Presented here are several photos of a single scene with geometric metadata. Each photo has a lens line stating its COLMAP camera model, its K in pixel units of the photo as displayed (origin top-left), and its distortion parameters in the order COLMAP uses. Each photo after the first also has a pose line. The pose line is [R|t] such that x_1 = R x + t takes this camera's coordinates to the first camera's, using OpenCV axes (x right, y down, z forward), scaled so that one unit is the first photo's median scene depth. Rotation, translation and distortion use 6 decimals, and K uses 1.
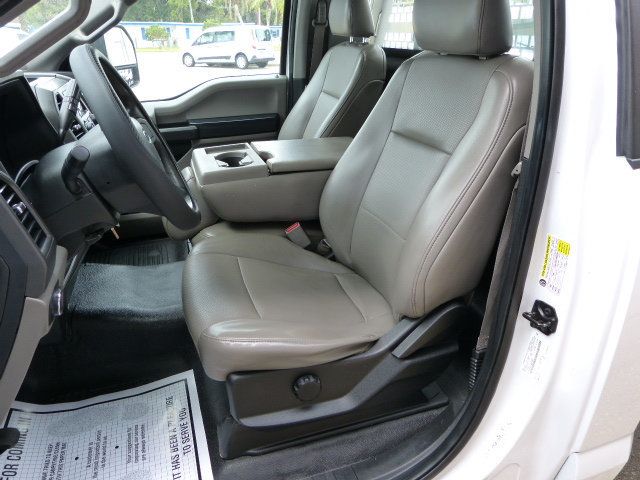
lens RADIAL K [[479.7, 0, 316.5], [0, 479.7, 240.8], [0, 0, 1]] dist [-0.043398, 0.032033]
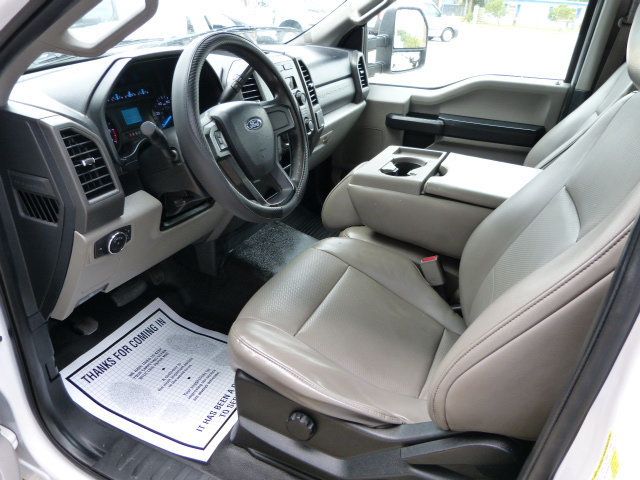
lens RADIAL K [[479.7, 0, 318.8], [0, 479.7, 239.6], [0, 0, 1]] dist [-0.043398, 0.032033]
pose [[0.728964, 0.345323, -0.591069, 0.306329], [-0.322056, 0.934919, 0.149021, -0.126306], [0.604062, 0.081727, 0.792736, 0.190650]]
